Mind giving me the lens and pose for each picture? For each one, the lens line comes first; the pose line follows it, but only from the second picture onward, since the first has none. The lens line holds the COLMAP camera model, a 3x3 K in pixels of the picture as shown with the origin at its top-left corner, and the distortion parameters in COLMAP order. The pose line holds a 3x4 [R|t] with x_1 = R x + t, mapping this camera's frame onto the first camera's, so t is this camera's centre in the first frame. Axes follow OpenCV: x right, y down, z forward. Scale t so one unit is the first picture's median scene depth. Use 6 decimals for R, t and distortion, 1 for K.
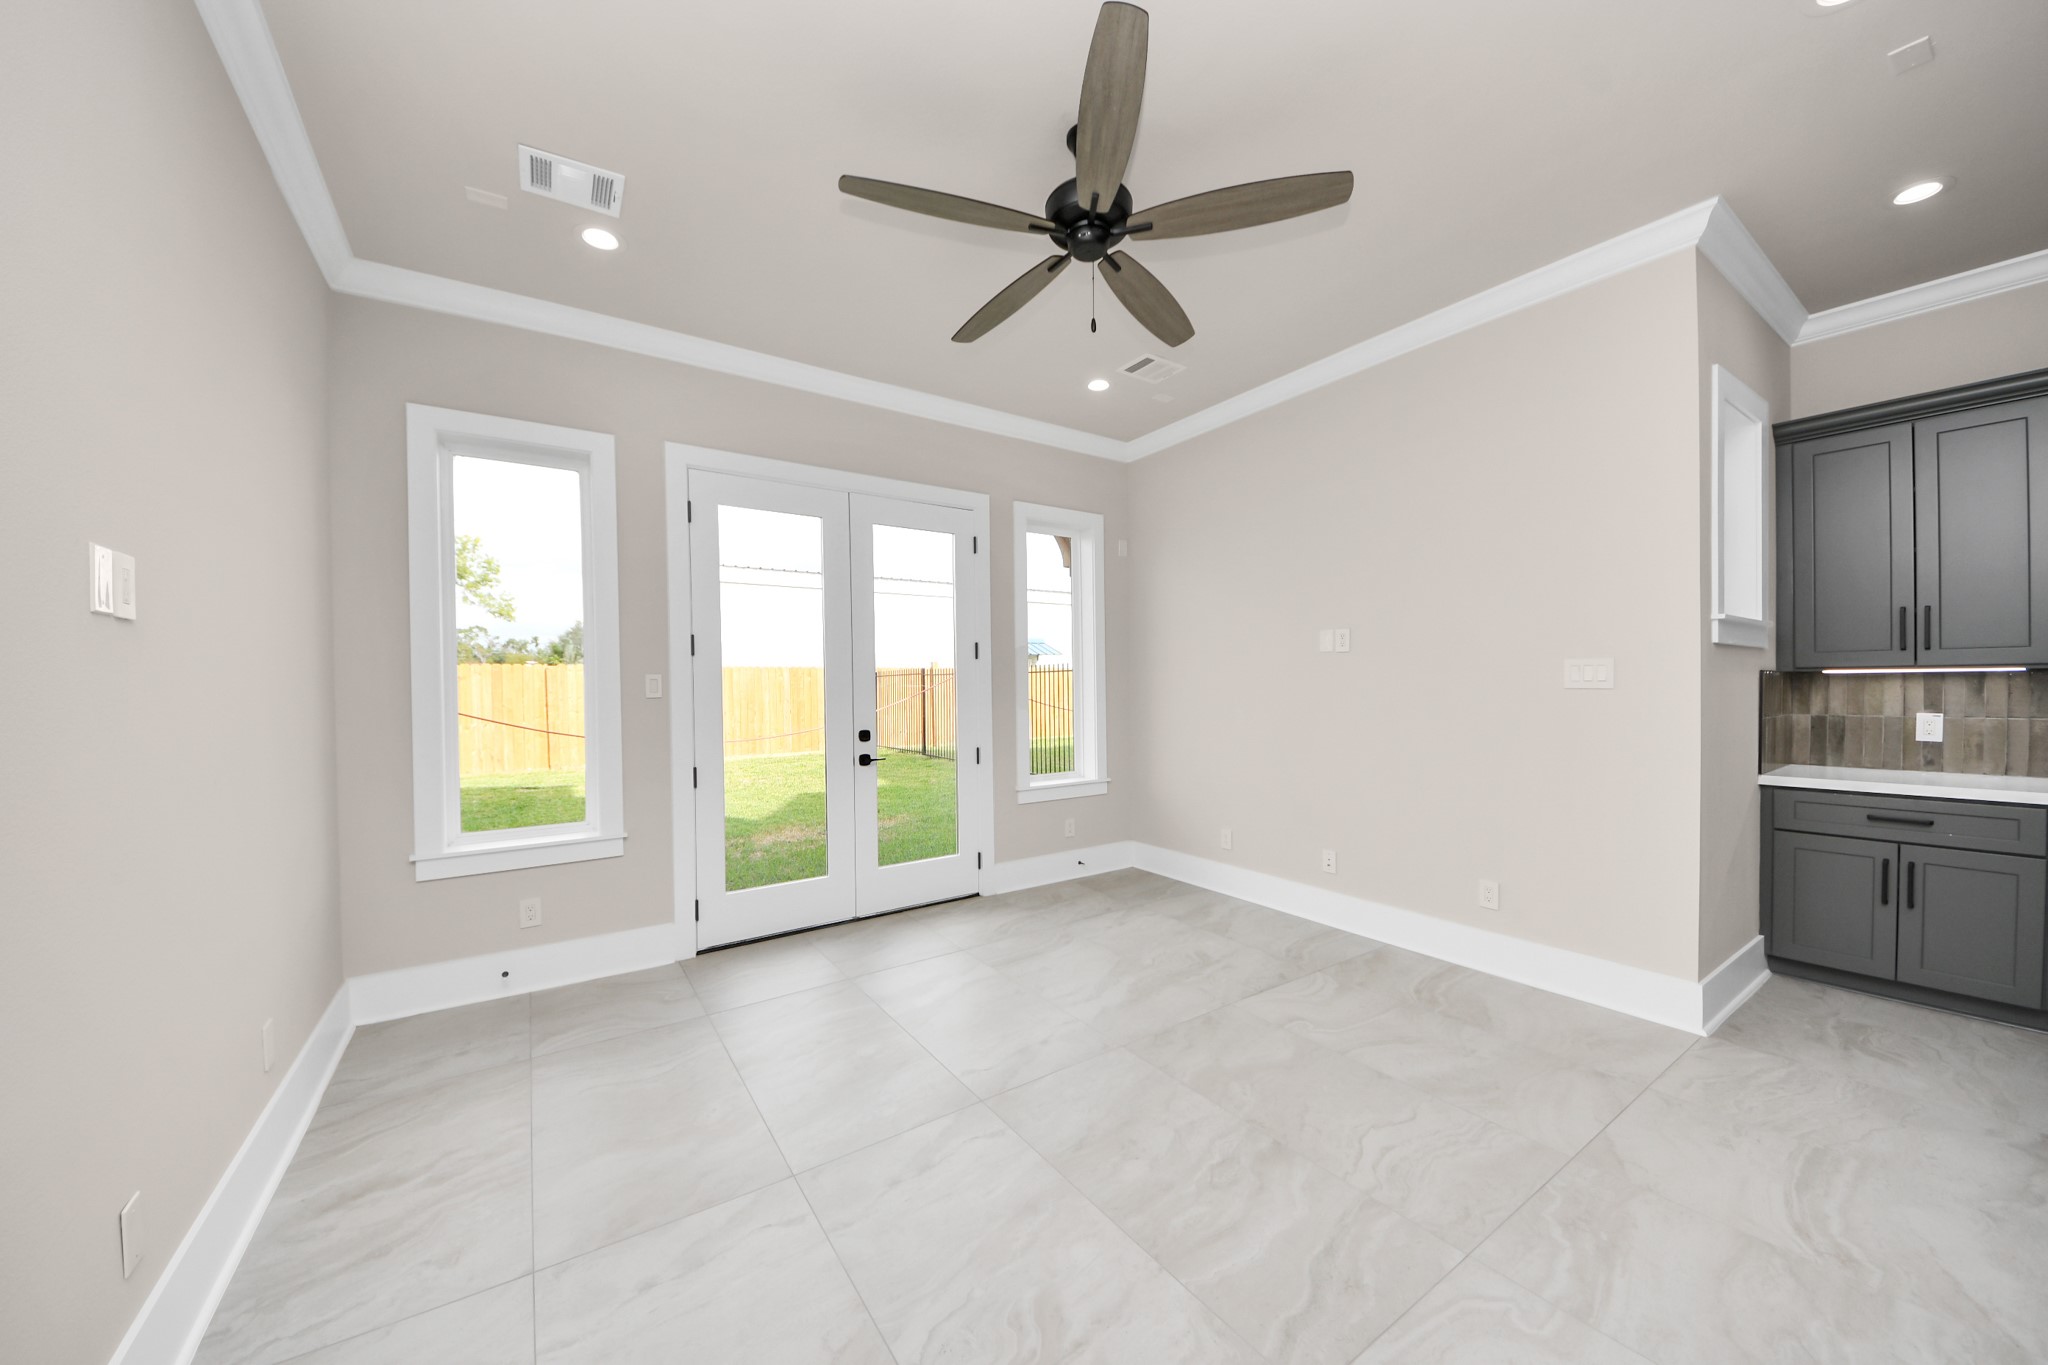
lens RADIAL K [[731.5, 0, 1026.2], [0, 731.5, 685.9], [0, 0, 1]] dist [0.003532, -0.004728]
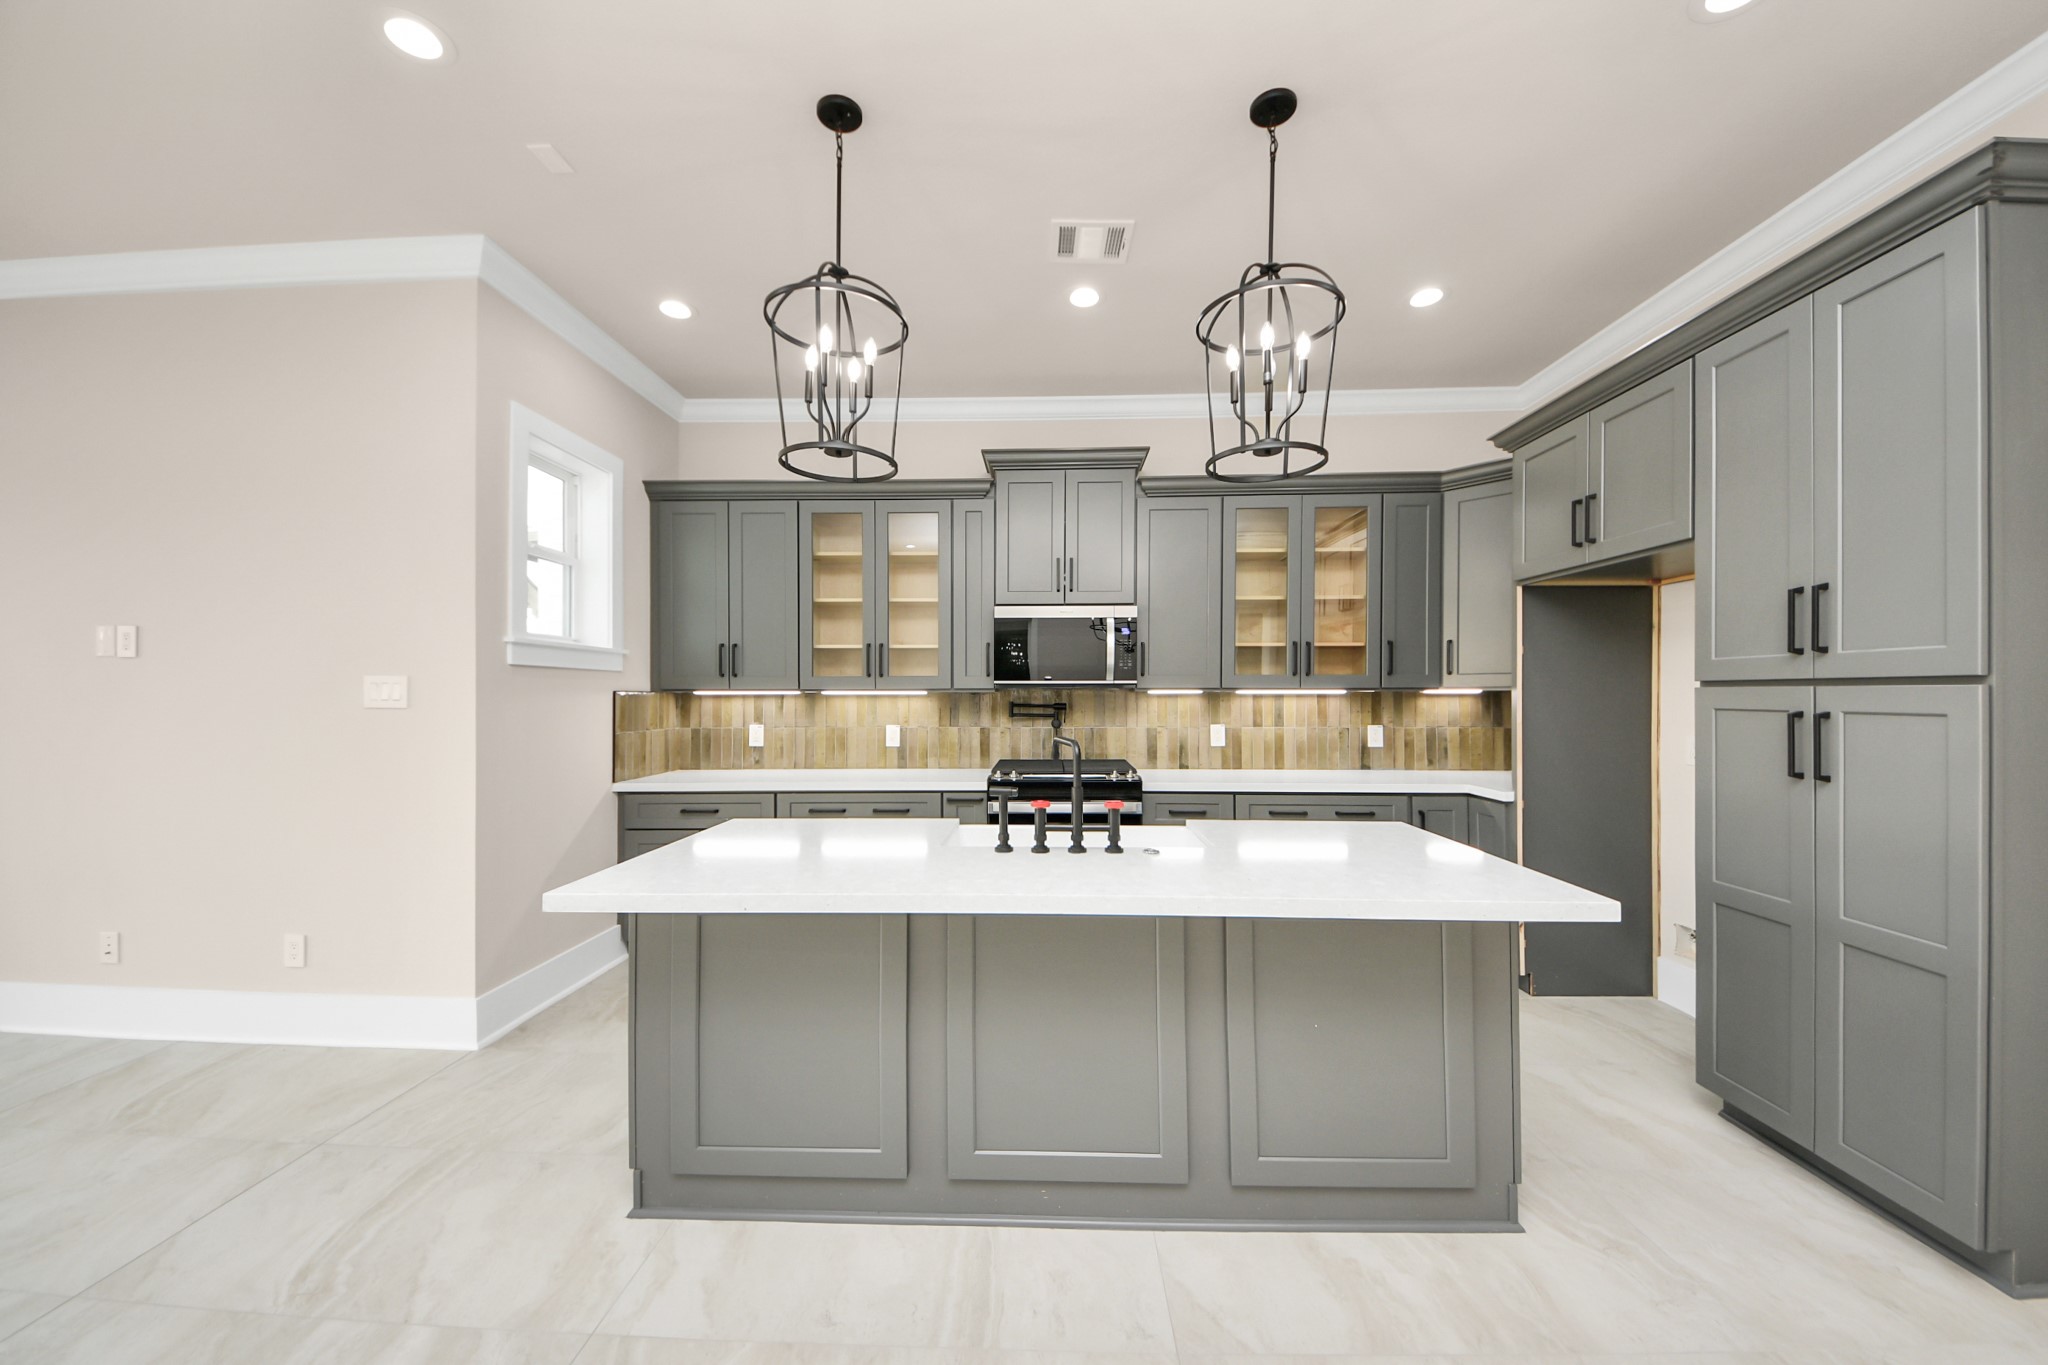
lens RADIAL K [[731.5, 0, 1017.2], [0, 731.5, 692.2], [0, 0, 1]] dist [0.003532, -0.004728]
pose [[0.625129, 0.012860, 0.780415, 0.534480], [-0.001457, 0.999882, -0.015310, -0.003325], [-0.780520, 0.008434, 0.625074, -0.203880]]
